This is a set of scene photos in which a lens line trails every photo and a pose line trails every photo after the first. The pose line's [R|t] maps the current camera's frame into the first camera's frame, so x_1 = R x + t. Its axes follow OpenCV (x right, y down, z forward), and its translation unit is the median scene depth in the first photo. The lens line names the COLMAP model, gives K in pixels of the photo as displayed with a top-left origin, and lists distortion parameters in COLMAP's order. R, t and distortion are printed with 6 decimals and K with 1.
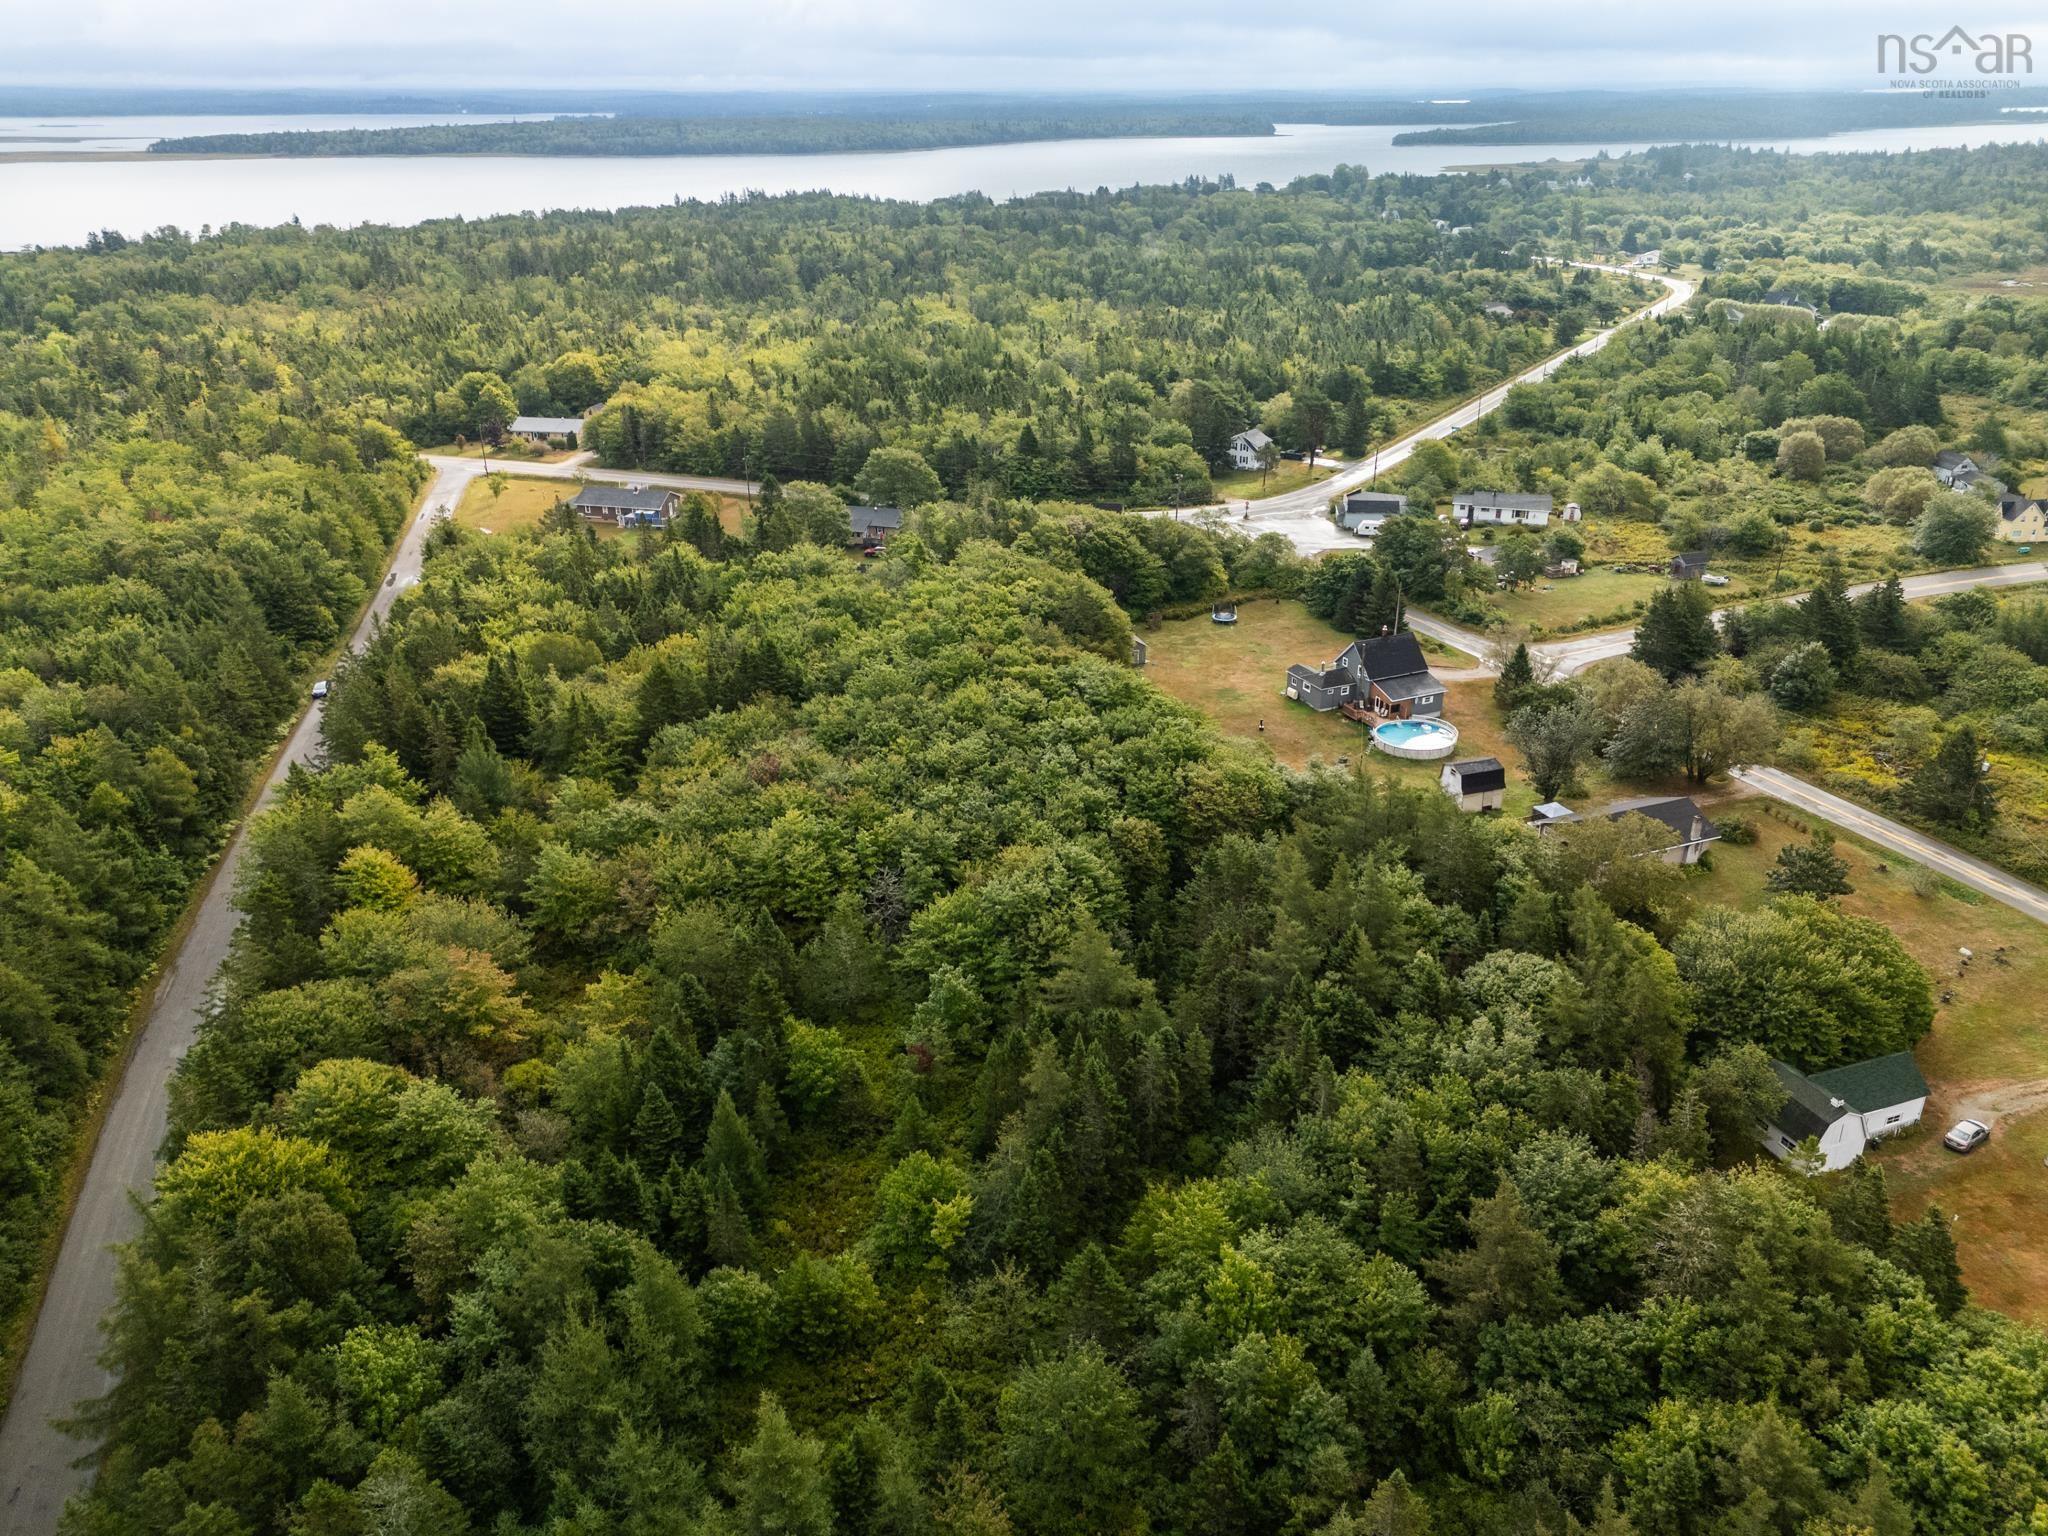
lens RADIAL K [[1492.4, 0, 1024.0], [0, 1492.4, 768.0], [0, 0, 1]] dist [0.082804, -0.070765]
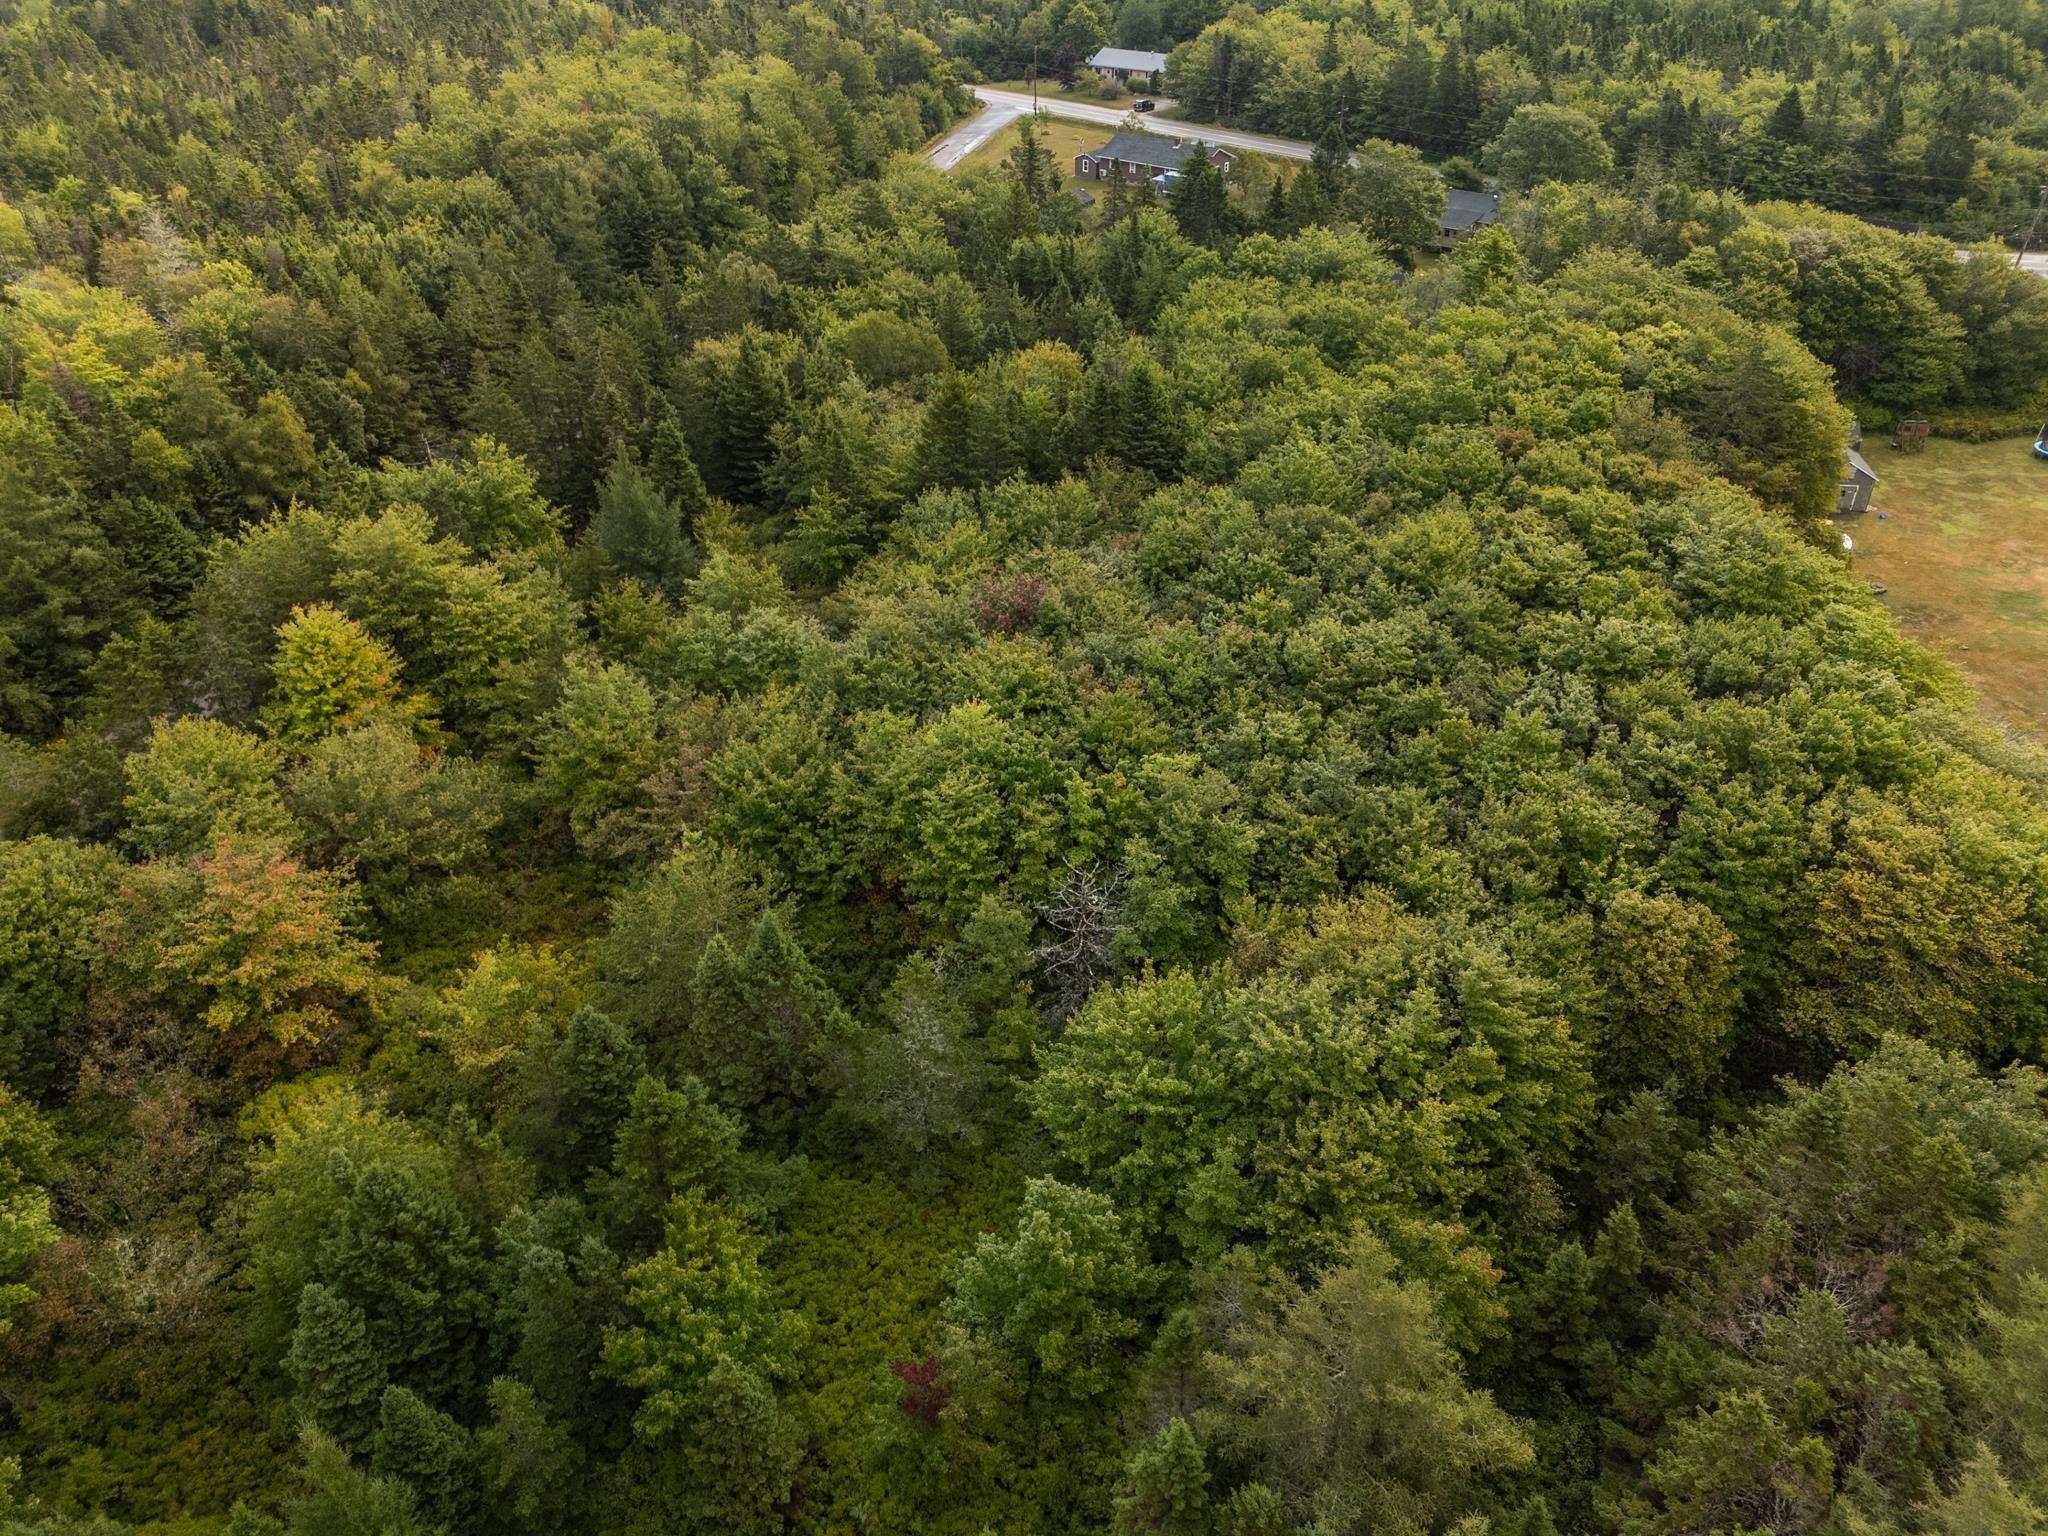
lens RADIAL K [[1492.4, 0, 1024.0], [0, 1492.4, 768.0], [0, 0, 1]] dist [0.082804, -0.070765]
pose [[0.890131, 0.247966, -0.382334, 0.031882], [-0.179171, 0.961862, 0.206685, -0.029366], [0.419003, -0.115473, 0.900612, 0.261068]]
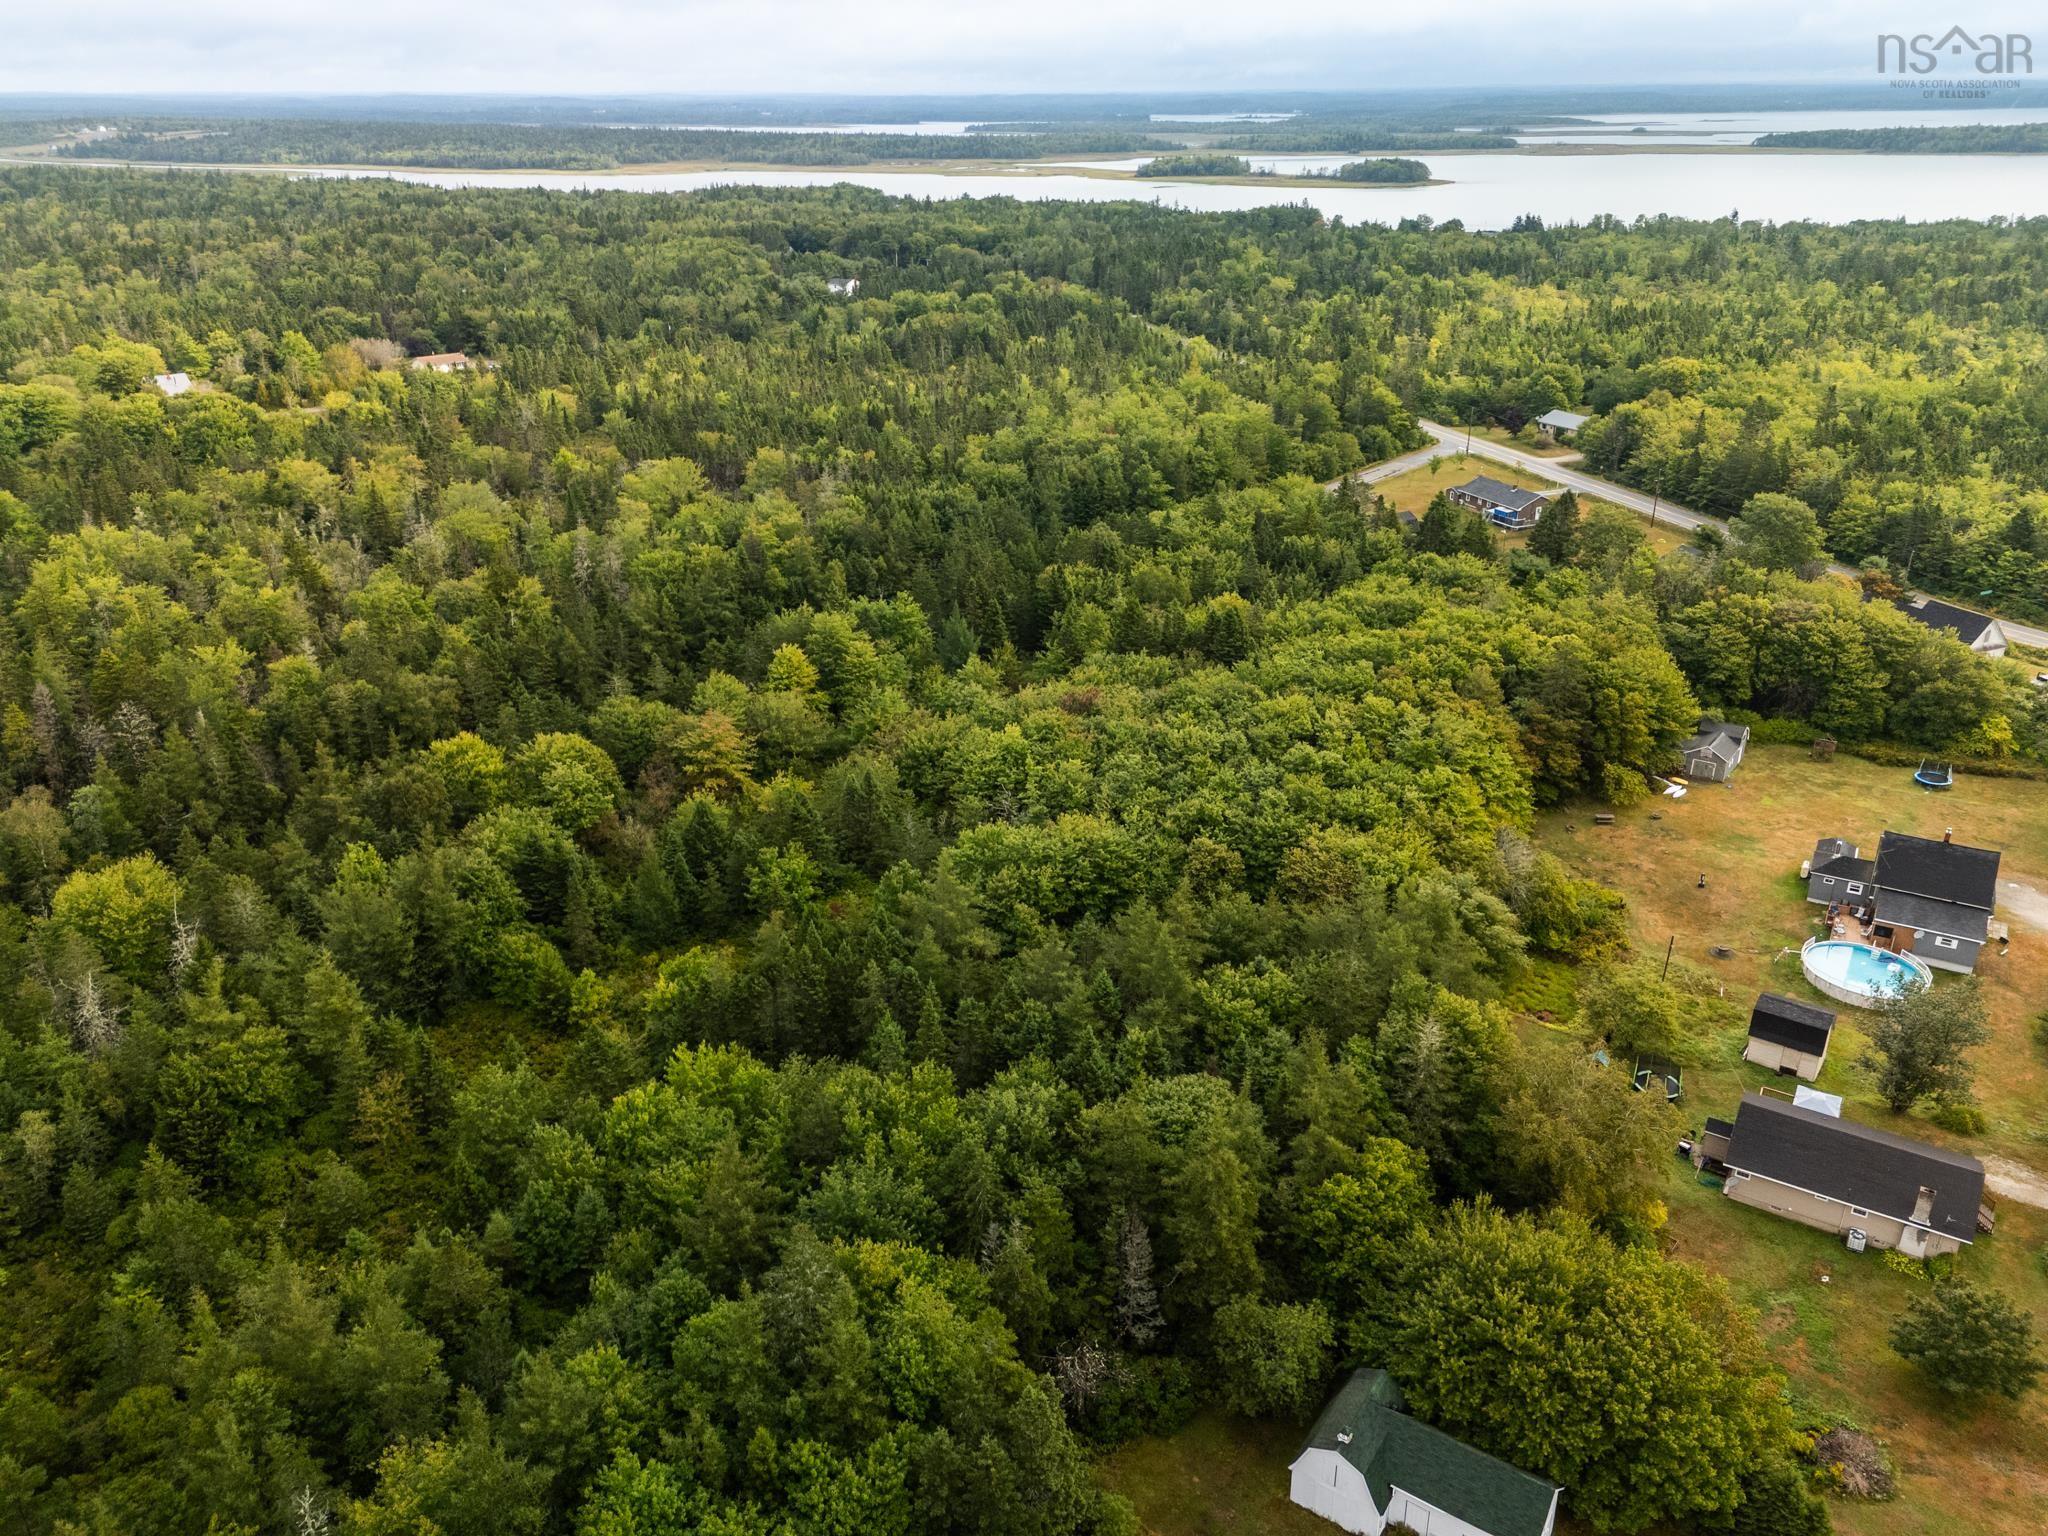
lens RADIAL K [[1492.4, 0, 1024.0], [0, 1492.4, 768.0], [0, 0, 1]] dist [0.082804, -0.070765]
pose [[0.581163, 0.332802, -0.742625, 0.345013], [-0.330795, 0.930371, 0.158065, -0.060420], [0.743521, 0.153795, 0.650787, 0.132438]]
